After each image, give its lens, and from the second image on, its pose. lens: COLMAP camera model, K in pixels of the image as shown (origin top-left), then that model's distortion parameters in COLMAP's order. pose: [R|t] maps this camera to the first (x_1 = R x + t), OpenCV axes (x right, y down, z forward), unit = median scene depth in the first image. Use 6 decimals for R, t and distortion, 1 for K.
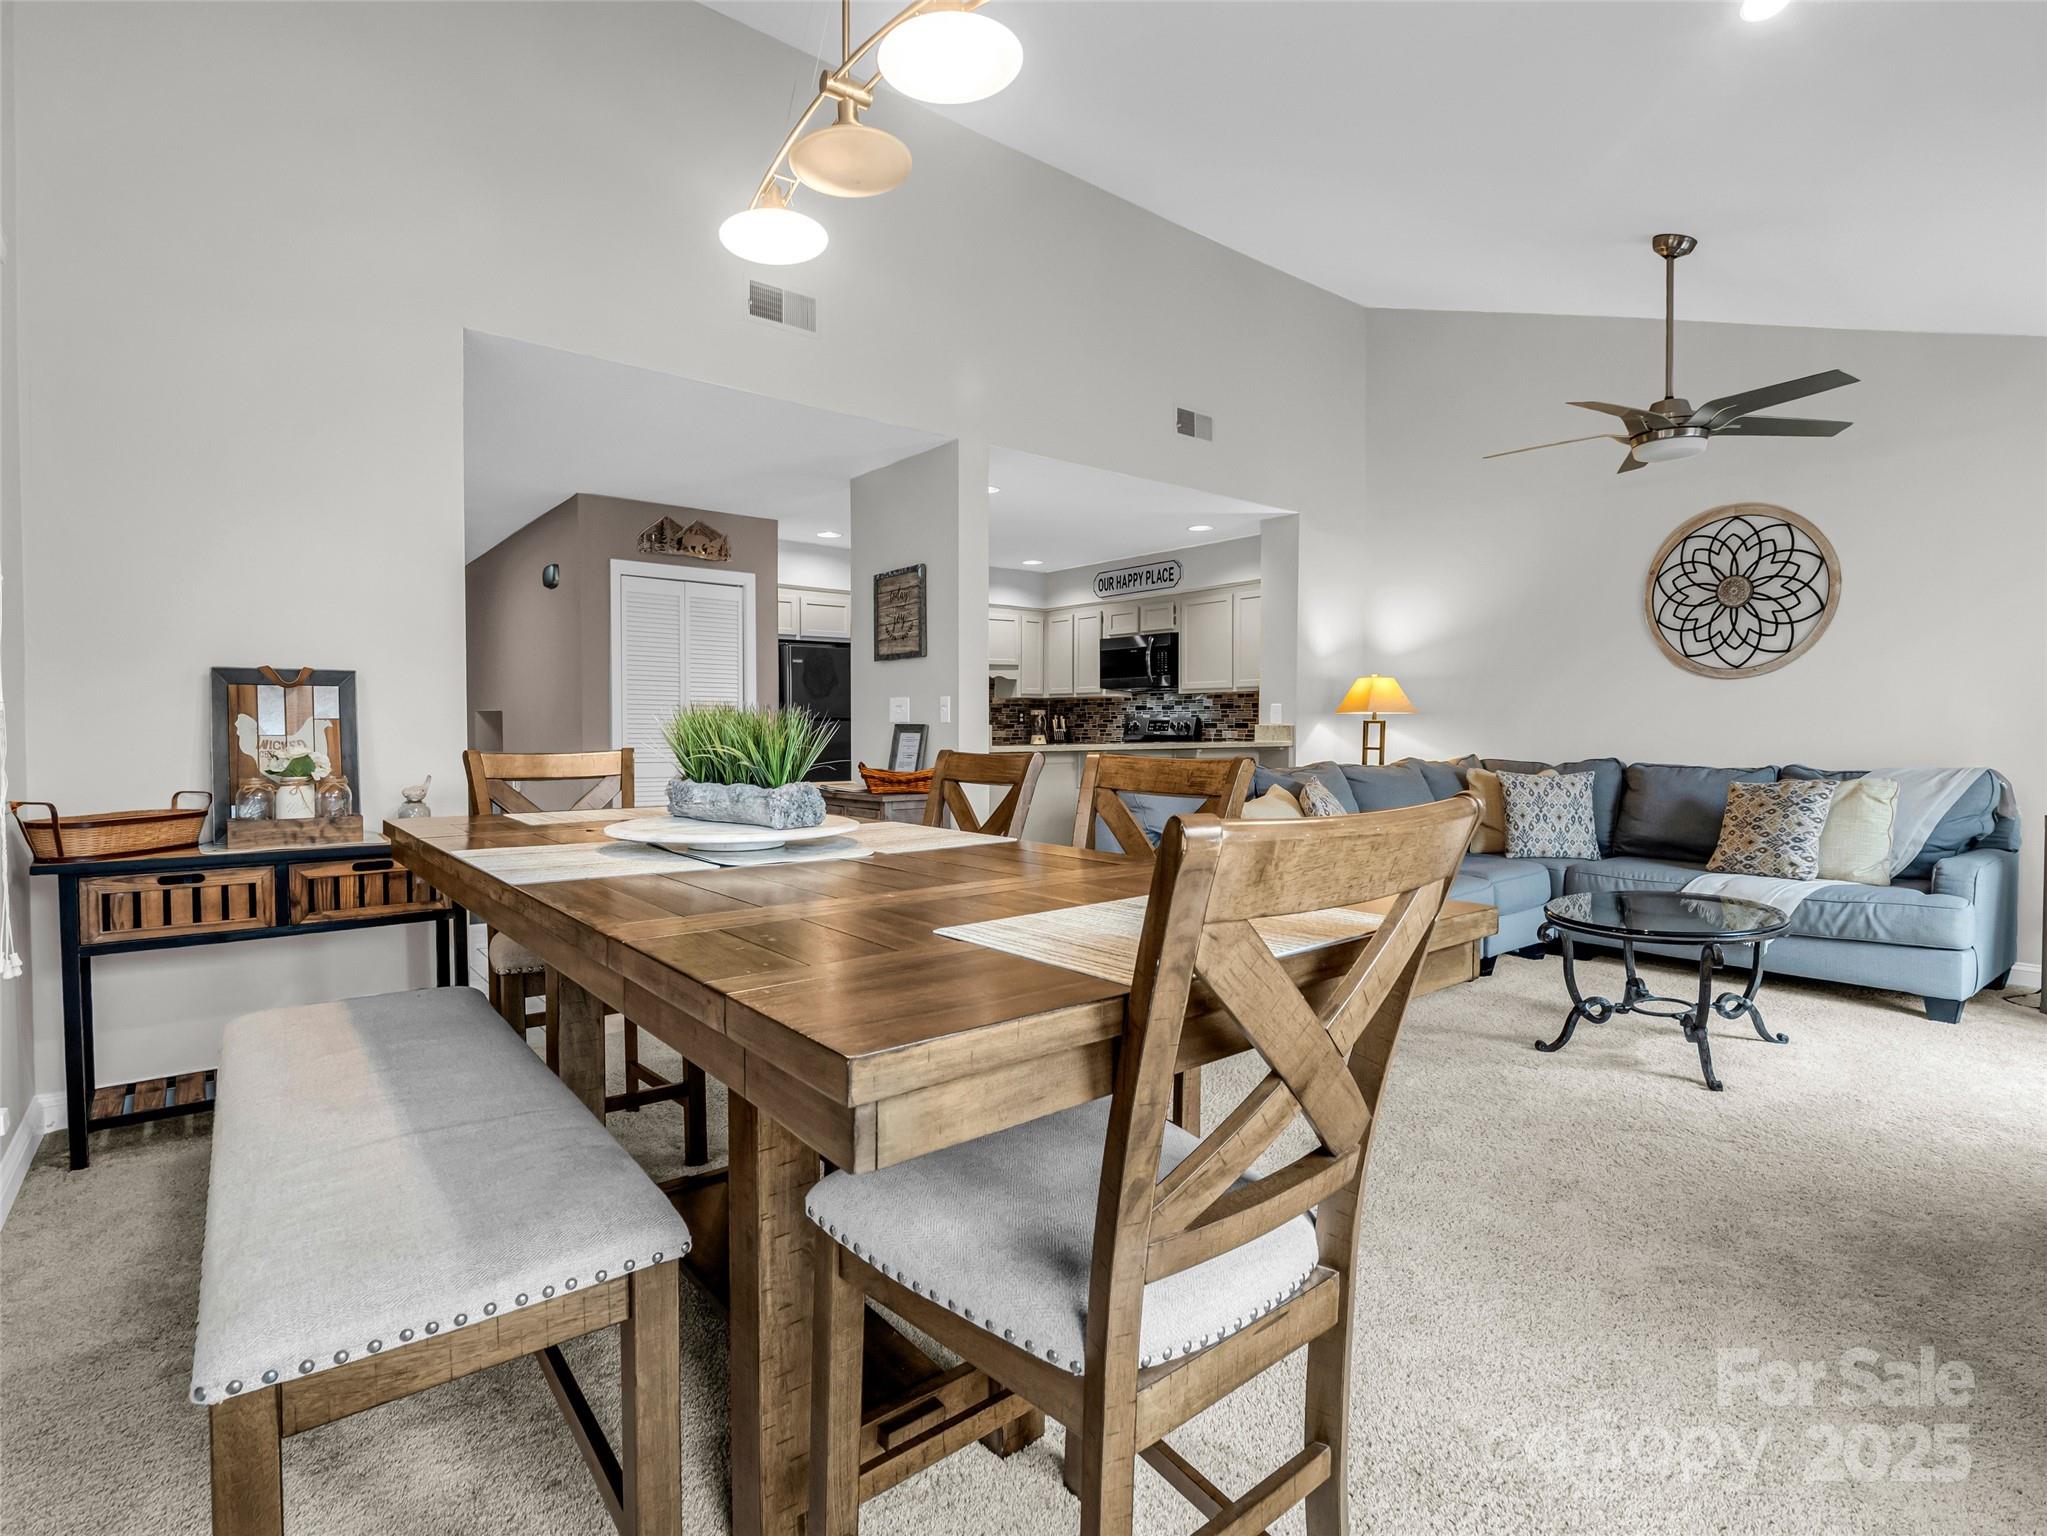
lens RADIAL K [[1014.2, 0, 1060.3], [0, 1014.2, 755.1], [0, 0, 1]] dist [-0.015136, -0.002137]
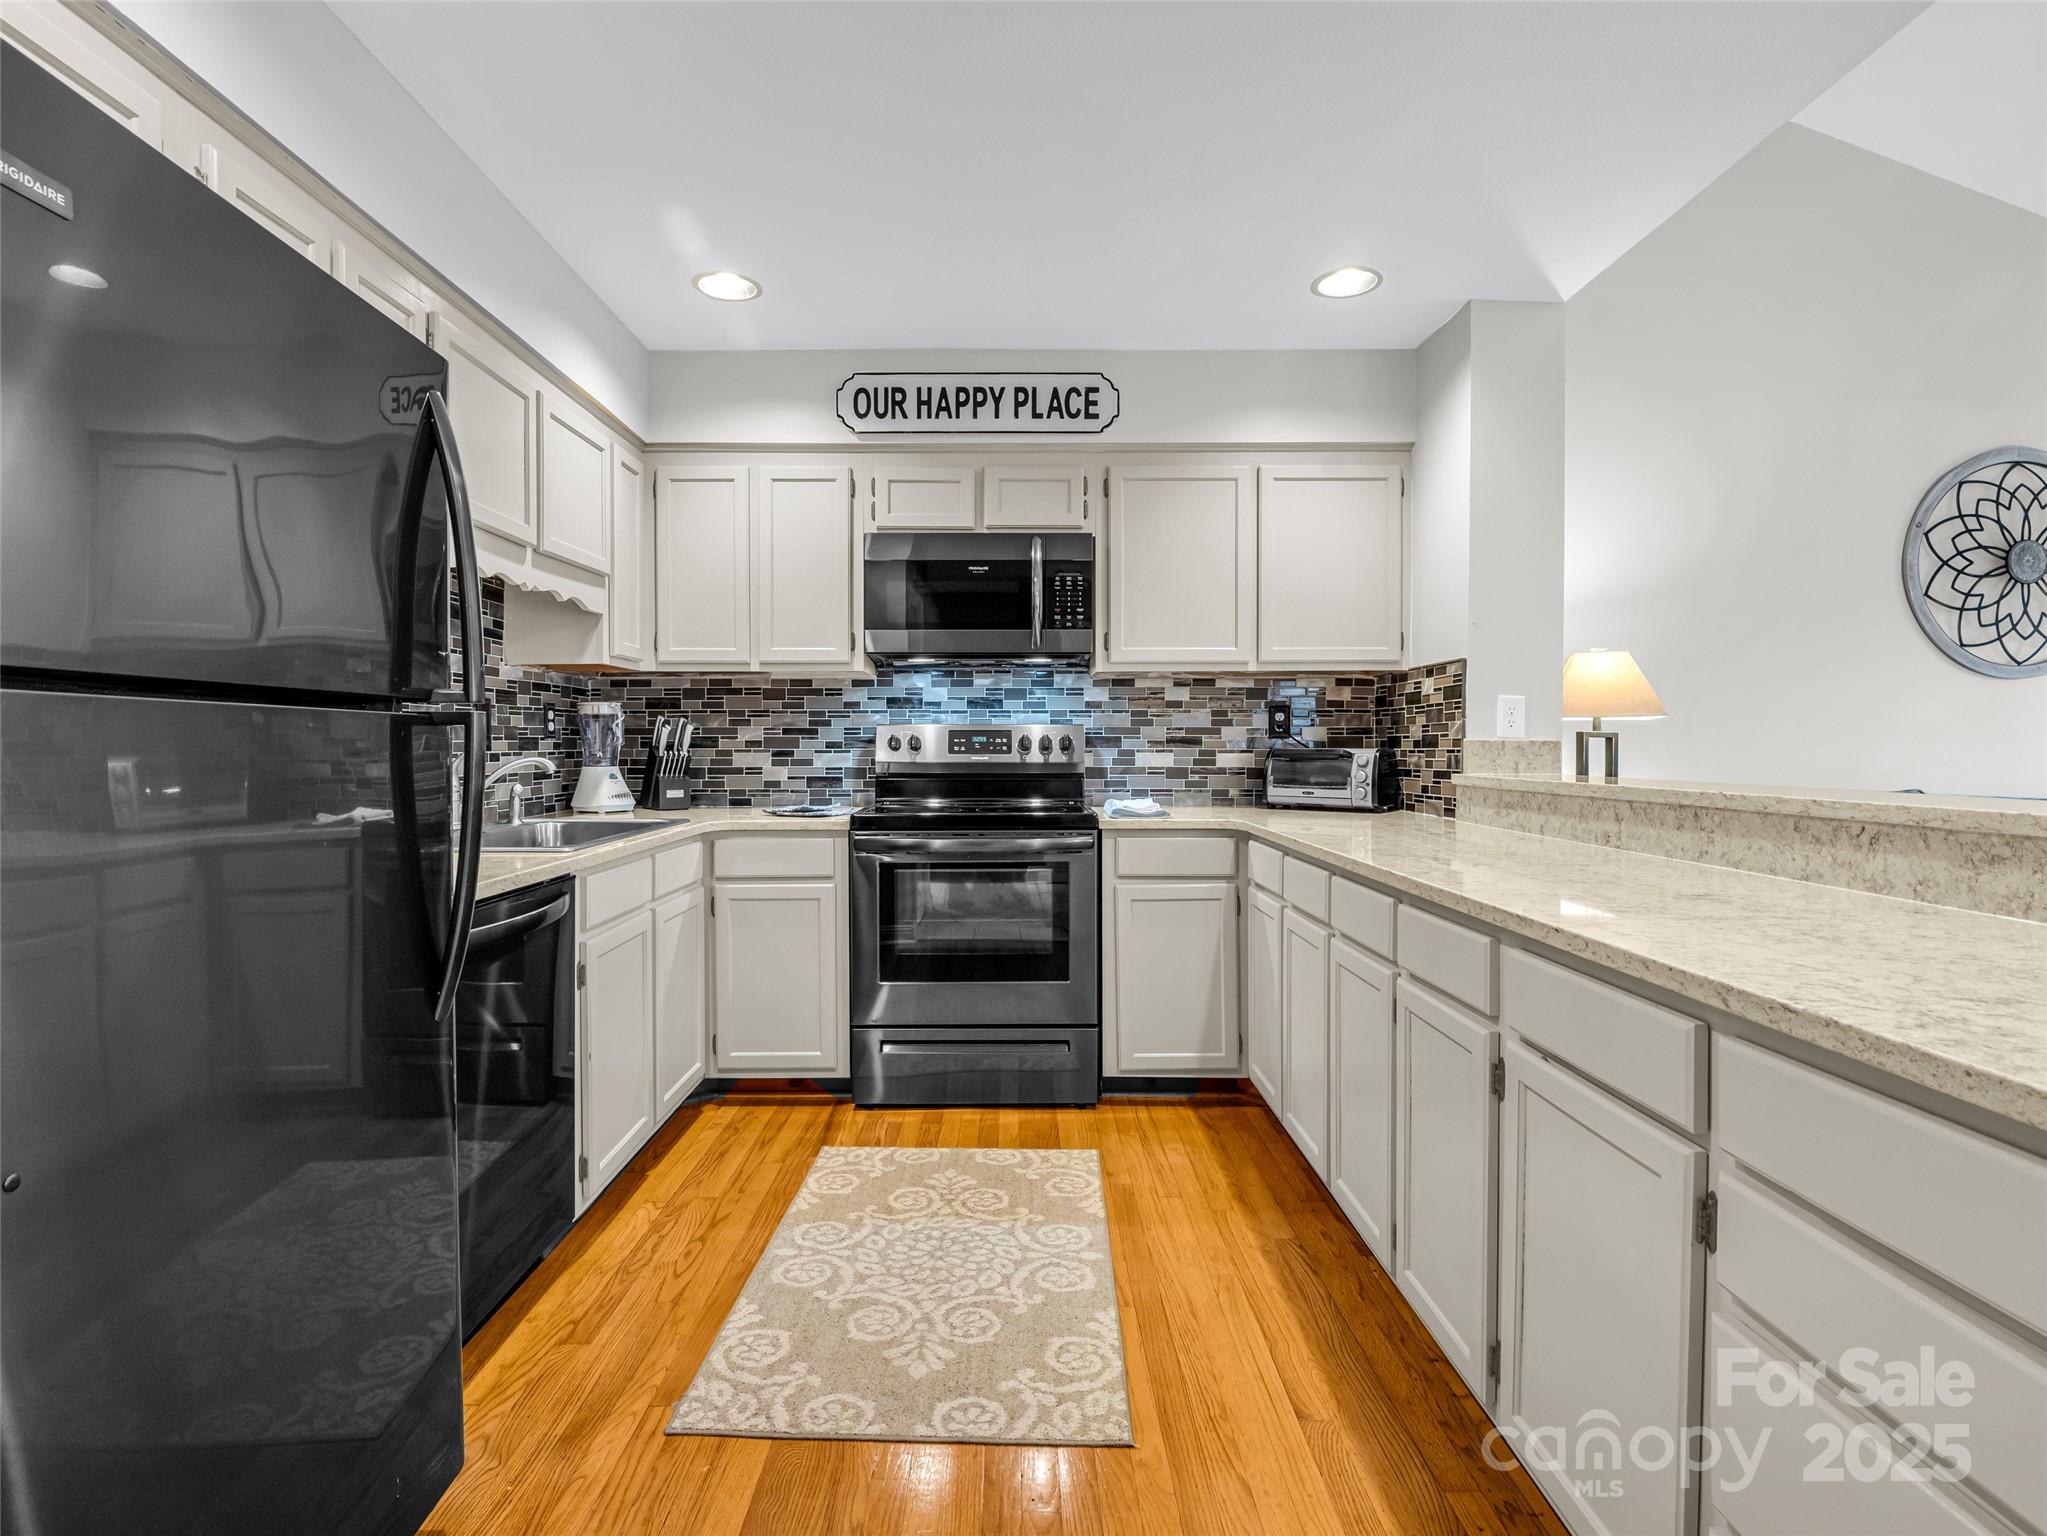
lens RADIAL K [[989.9, 0, 1021.6], [0, 989.9, 755.9], [0, 0, 1]] dist [-0.009297, -0.005119]
pose [[0.648793, -0.008210, 0.760921, -0.363056], [0.022332, 0.999717, -0.008254, -0.029653], [-0.760637, 0.022348, 0.648792, 1.106678]]
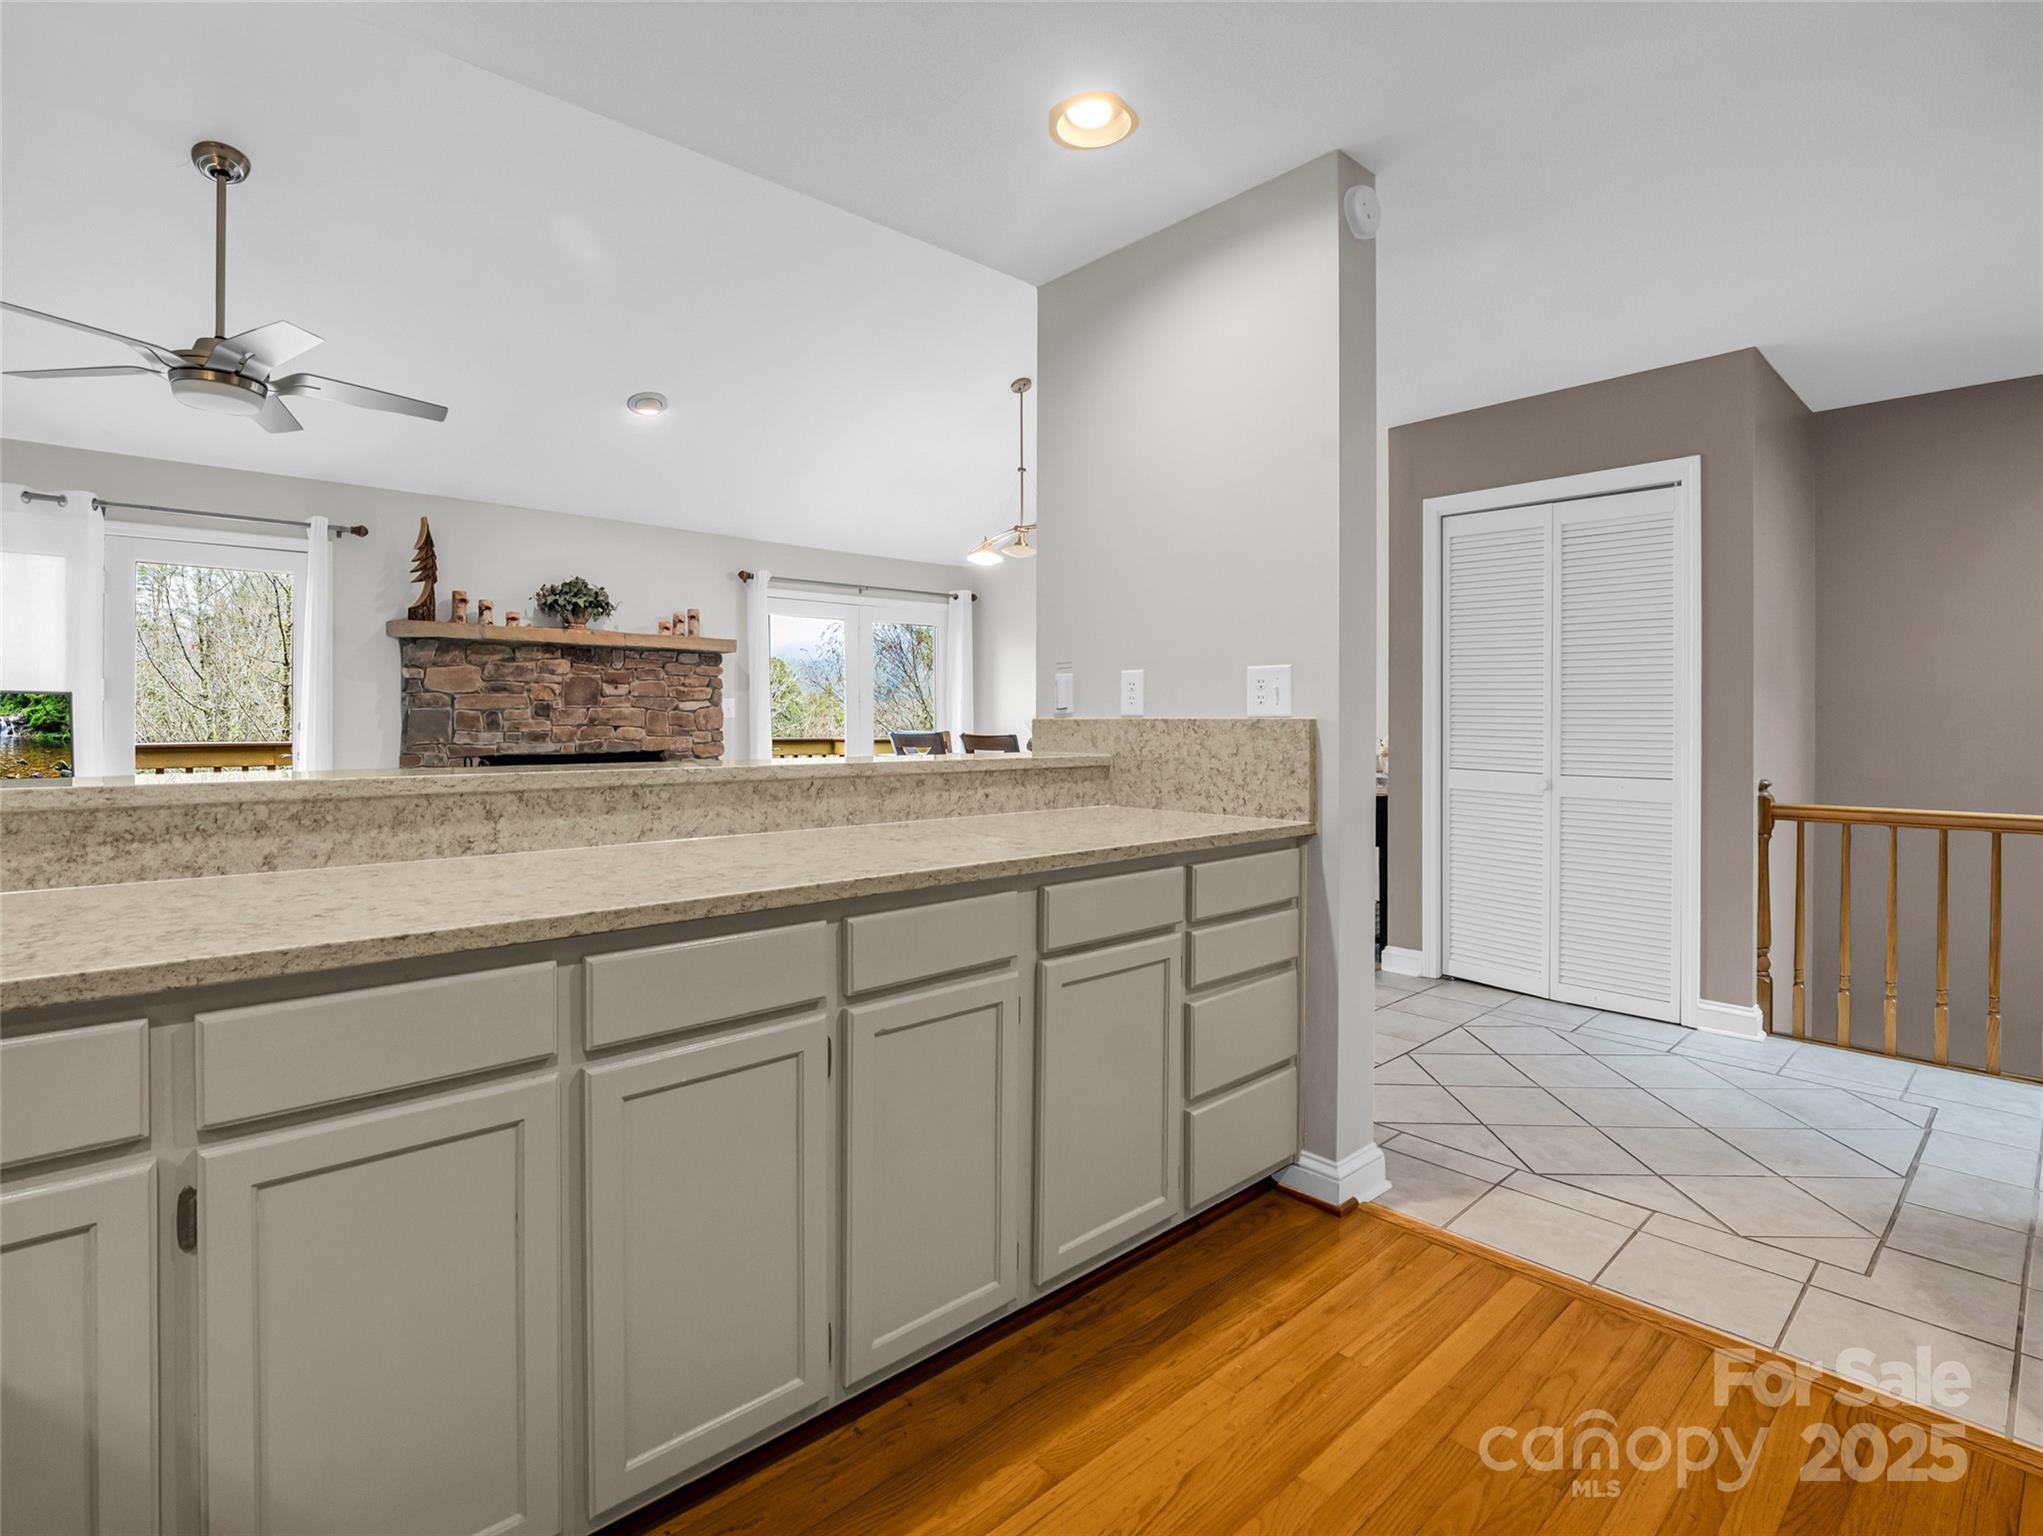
lens RADIAL K [[988.0, 0, 1002.1], [0, 988.0, 749.7], [0, 0, 1]] dist [-0.009297, -0.005119]
pose [[-0.999880, -0.000837, -0.015464, -0.045287], [-0.001719, 0.998368, 0.057085, -0.042223], [0.015391, 0.057105, -0.998250, 1.518704]]
